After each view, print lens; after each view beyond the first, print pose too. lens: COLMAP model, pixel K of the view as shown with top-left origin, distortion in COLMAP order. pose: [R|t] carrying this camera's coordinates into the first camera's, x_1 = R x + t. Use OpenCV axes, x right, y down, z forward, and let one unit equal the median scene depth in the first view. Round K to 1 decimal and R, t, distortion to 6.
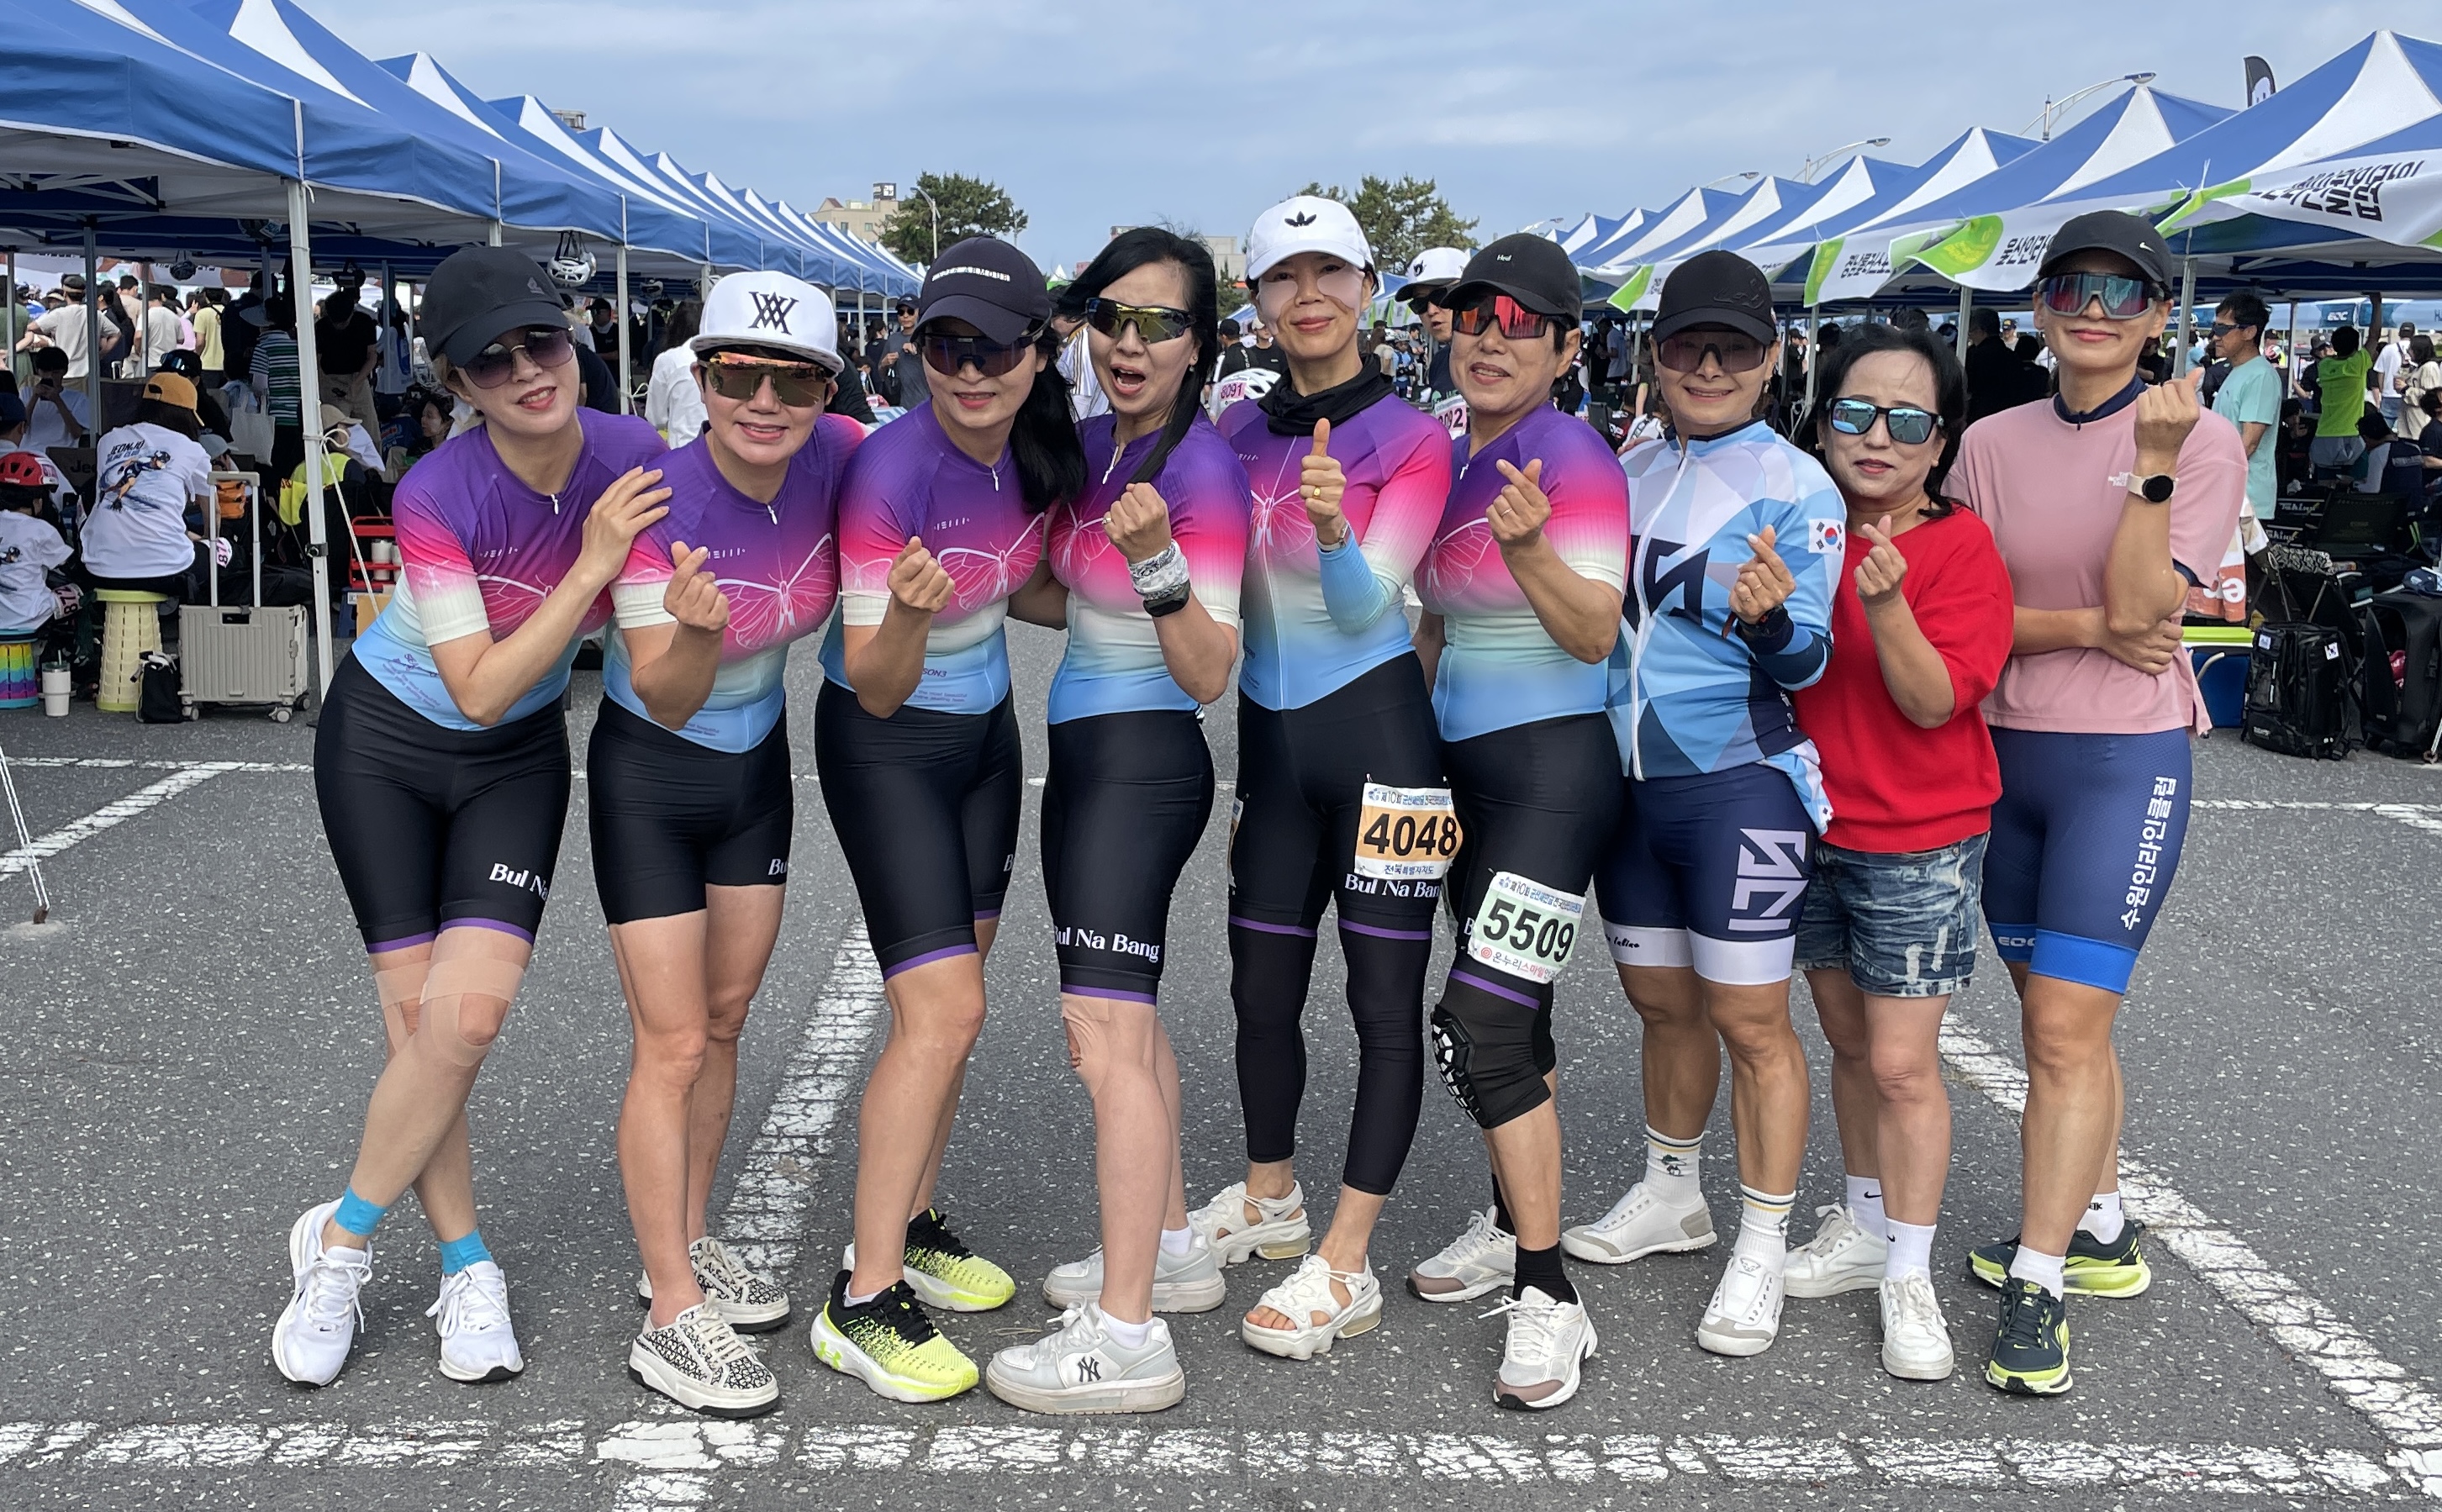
lens RADIAL K [[2148.9, 0, 1131.6], [0, 2148.9, 795.1], [0, 0, 1]] dist [0.106794, -0.111194]
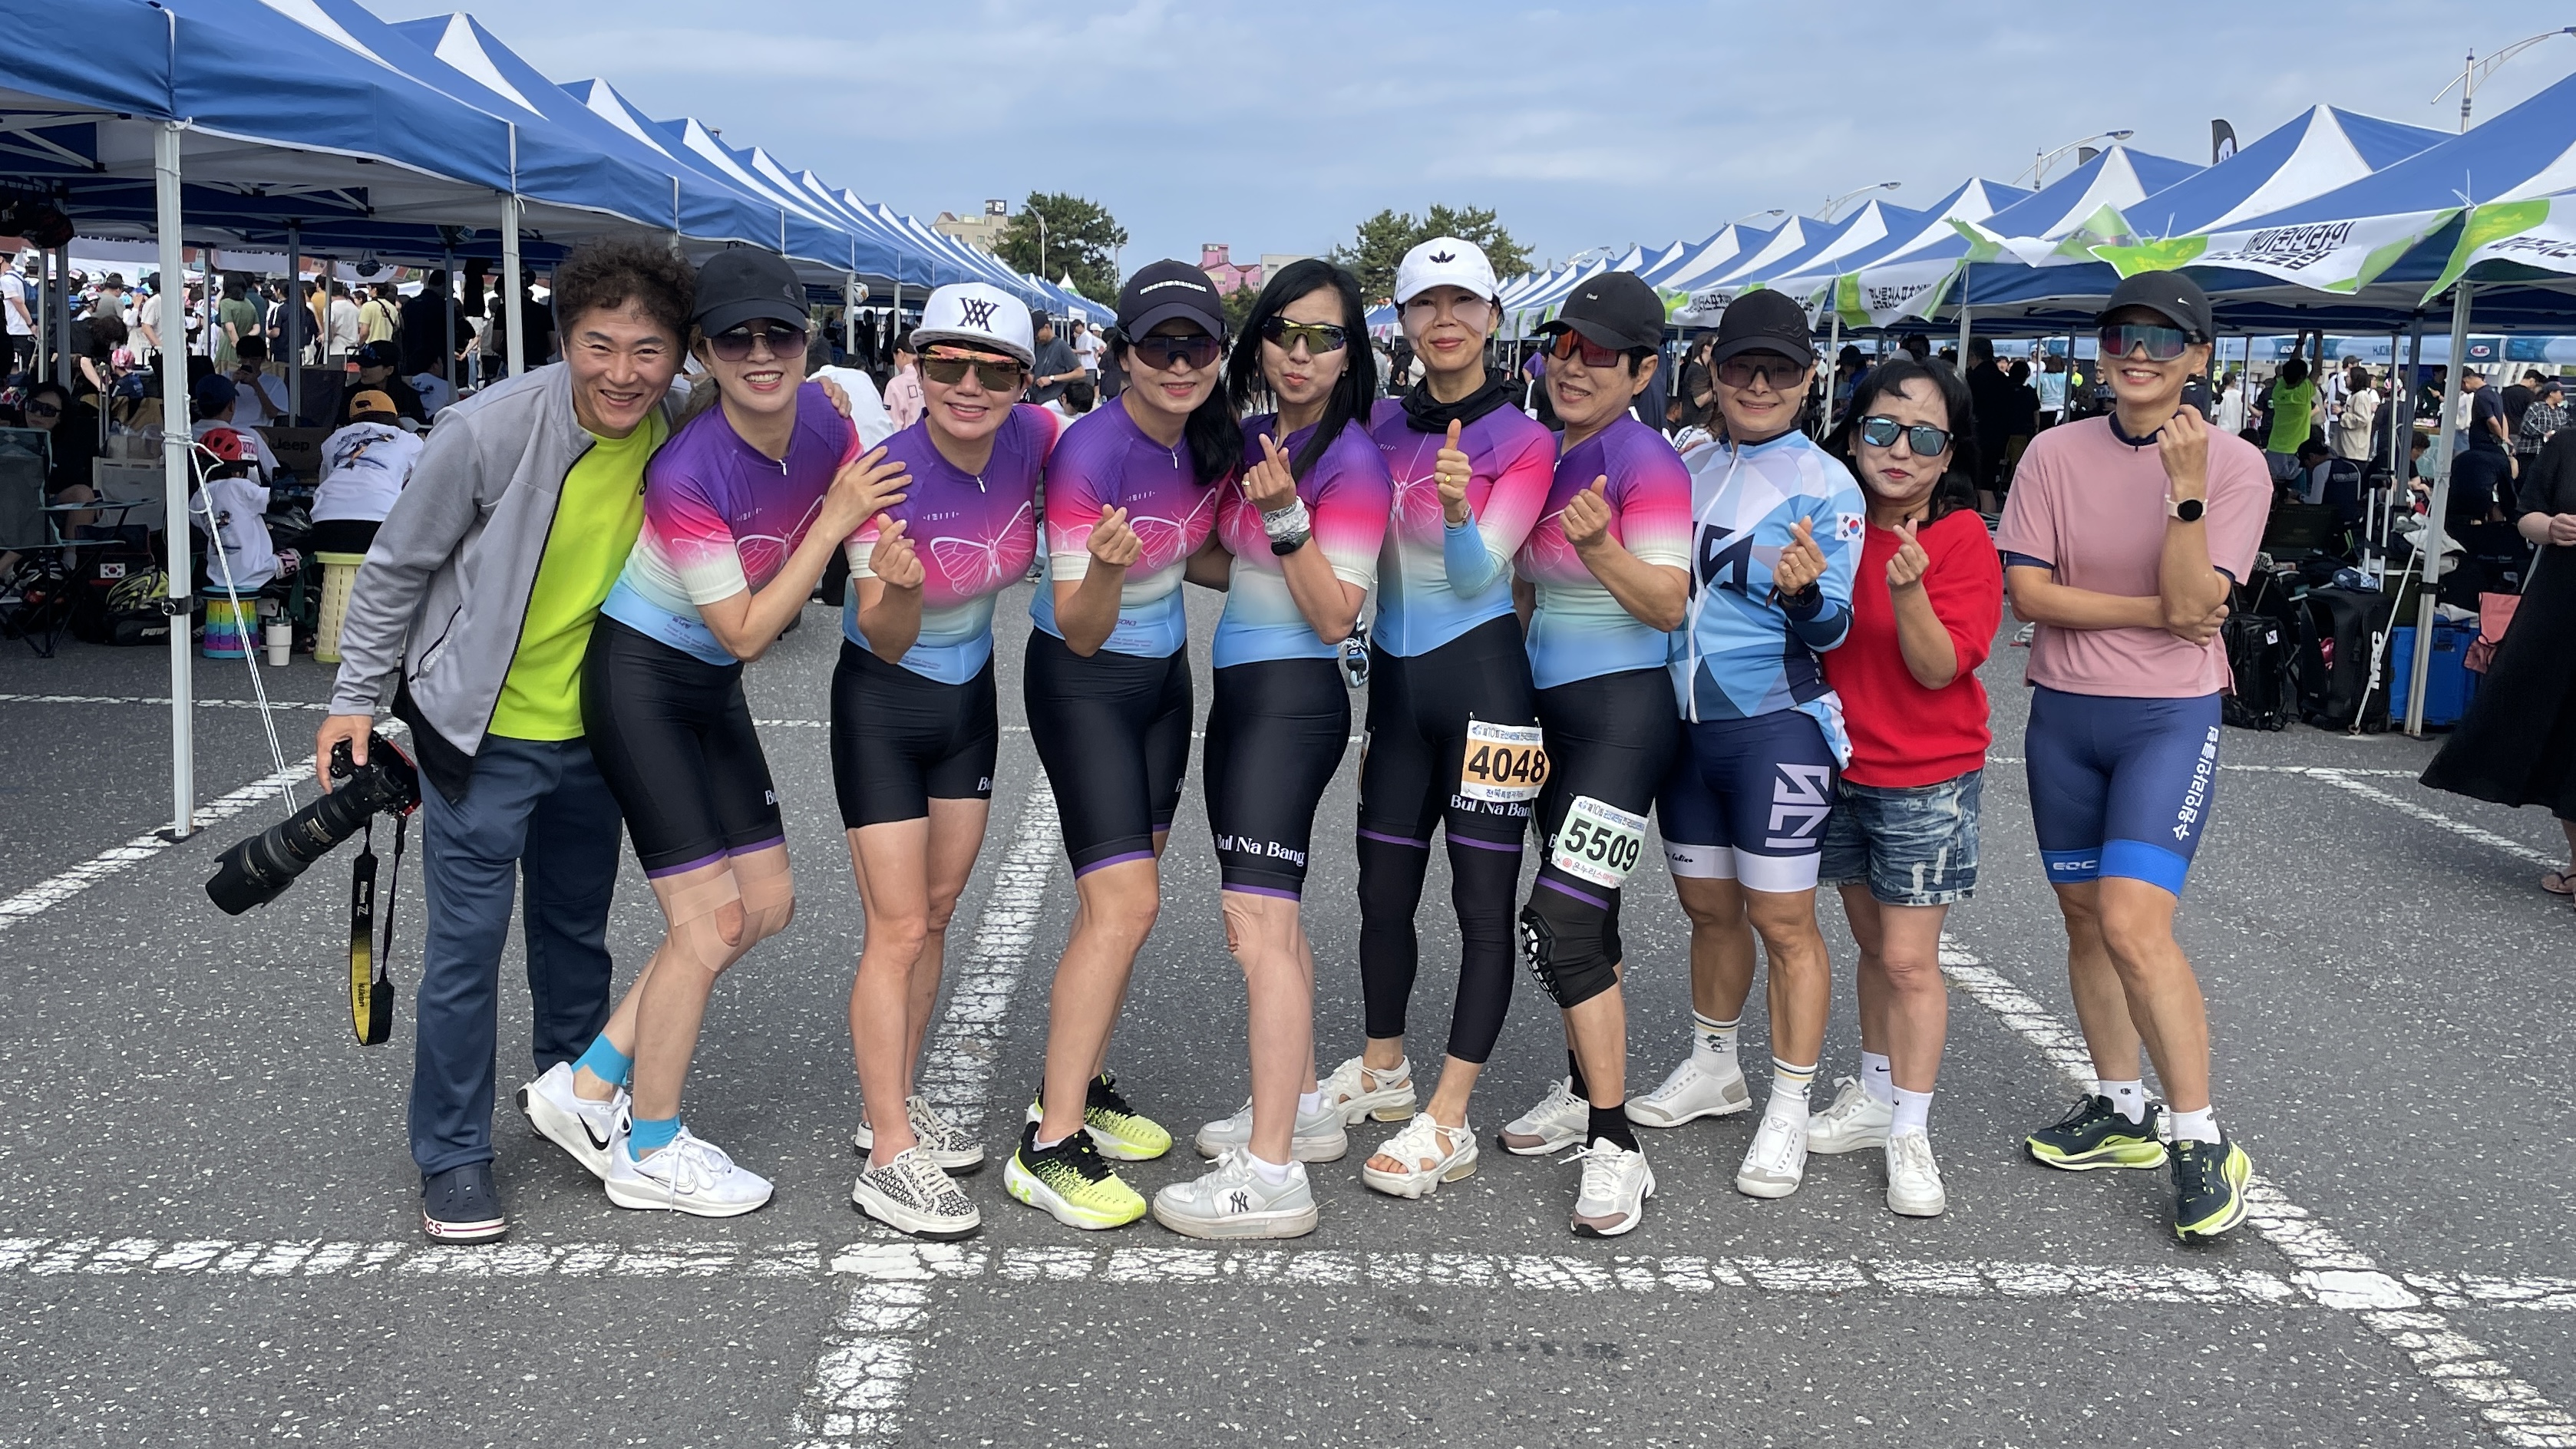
lens RADIAL K [[1997.1, 0, 1291.7], [0, 1997.1, 732.4], [0, 0, 1]] dist [0.111926, -0.132917]
pose [[0.998992, 0.011645, 0.043360, -0.038868], [-0.010854, 0.999771, -0.018422, 0.022451], [-0.043565, 0.017933, 0.998890, -0.114293]]
